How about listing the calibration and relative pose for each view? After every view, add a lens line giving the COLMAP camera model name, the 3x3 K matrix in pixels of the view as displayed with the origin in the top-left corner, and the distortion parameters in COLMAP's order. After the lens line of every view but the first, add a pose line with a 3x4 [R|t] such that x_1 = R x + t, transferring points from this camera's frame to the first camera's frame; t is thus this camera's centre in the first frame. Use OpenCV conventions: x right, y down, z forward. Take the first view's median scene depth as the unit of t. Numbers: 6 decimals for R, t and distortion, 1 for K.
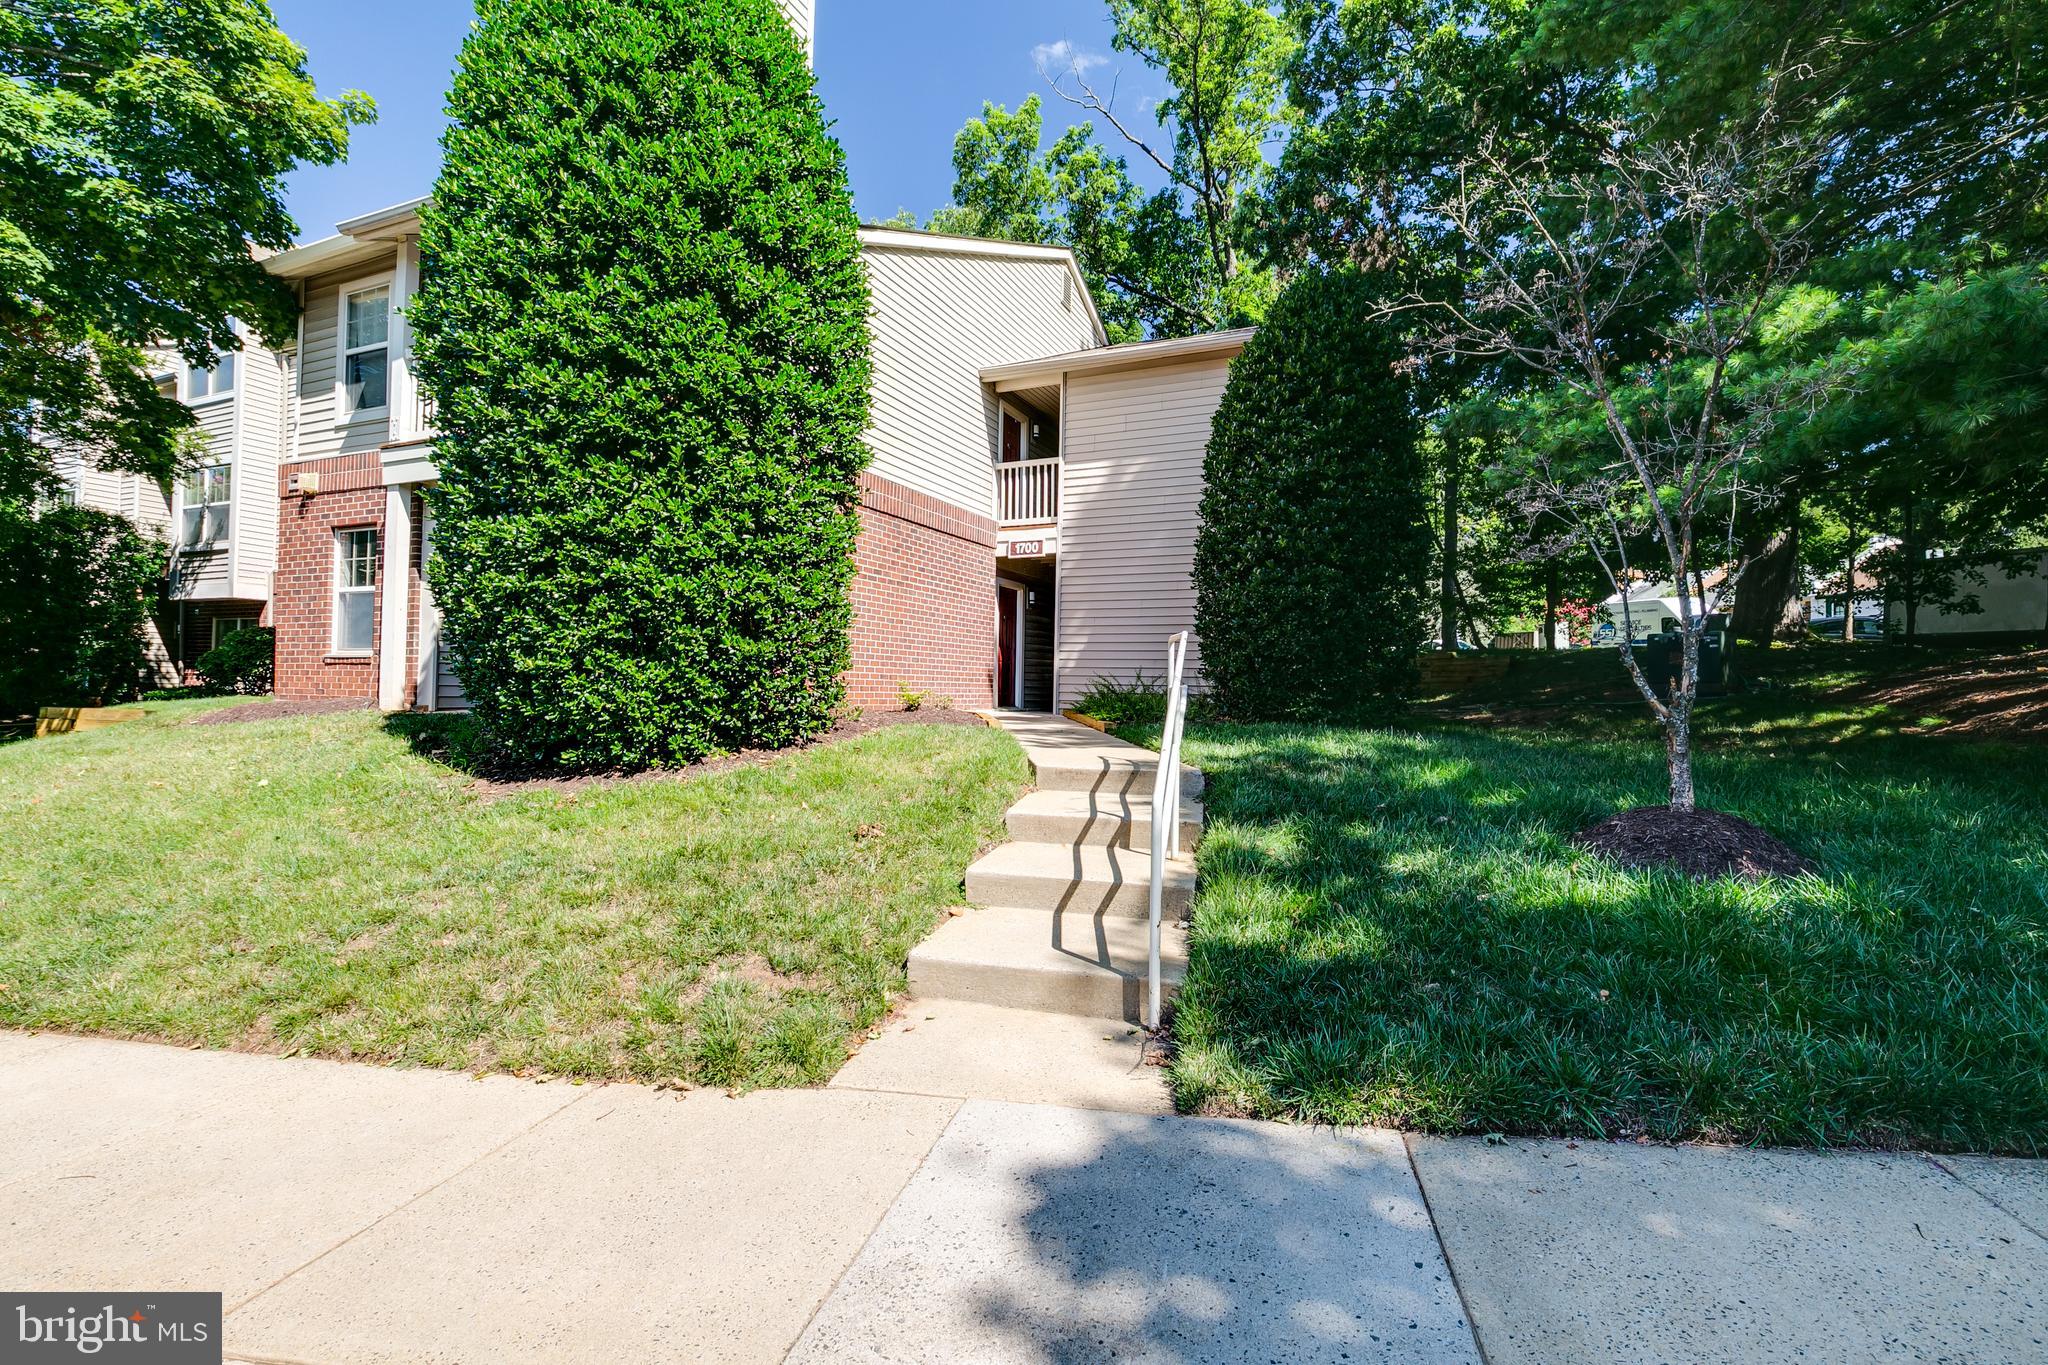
lens RADIAL K [[926.1, 0, 1025.4], [0, 926.1, 683.4], [0, 0, 1]] dist [0.001926, 0.000149]
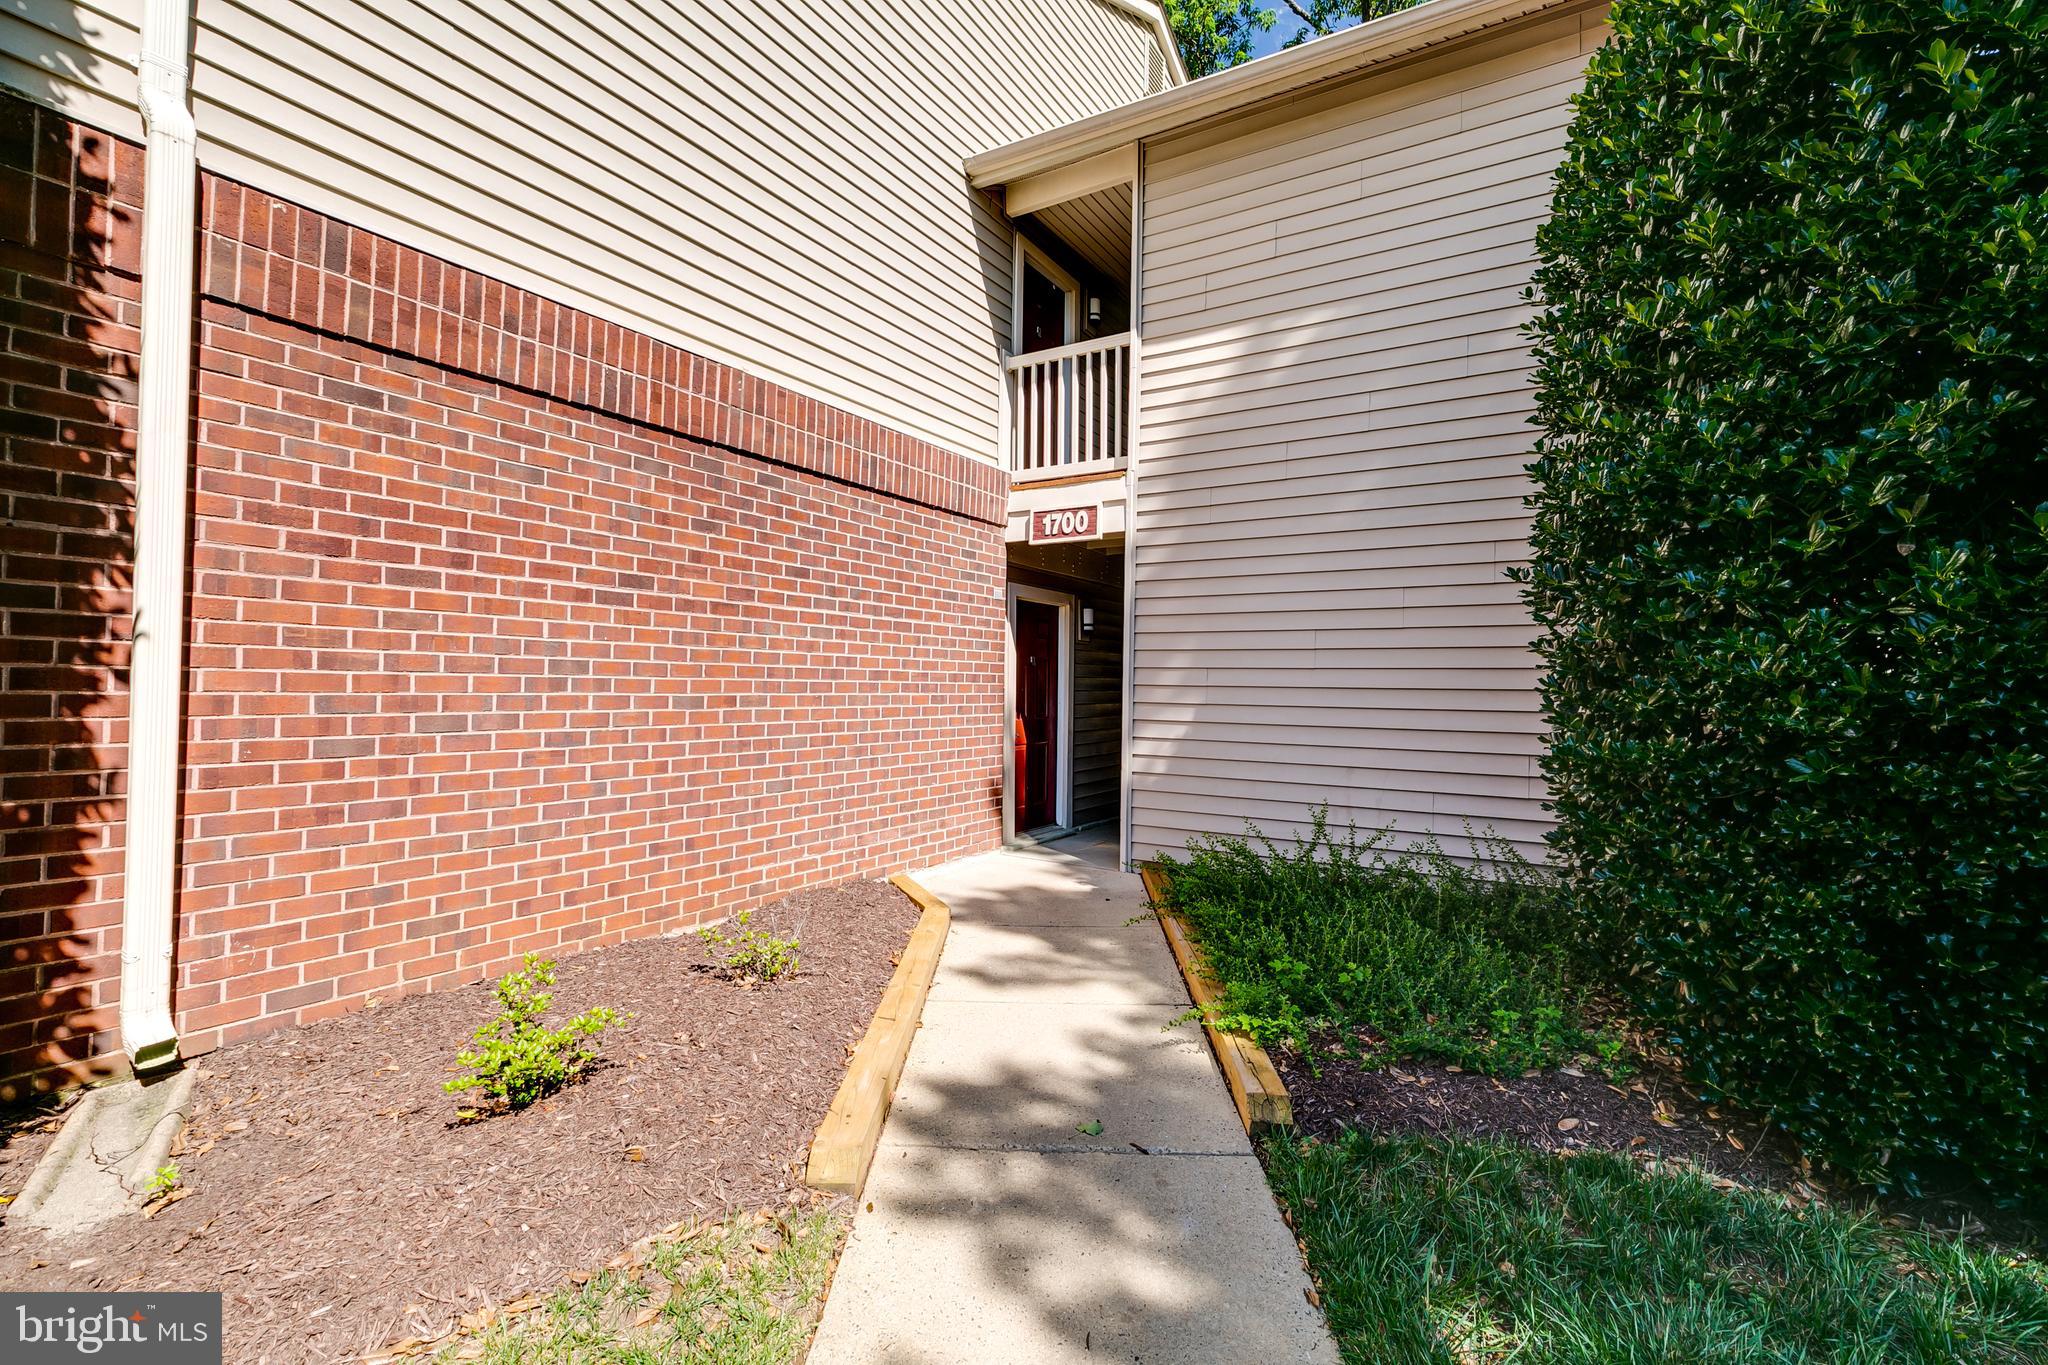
lens RADIAL K [[926.1, 0, 1015.9], [0, 926.1, 665.2], [0, 0, 1]] dist [0.001926, 0.000149]
pose [[0.991981, -0.005529, -0.126268, 0.036998], [0.003426, 0.999852, -0.016863, -0.064425], [0.126343, 0.016296, 0.991853, 0.523021]]
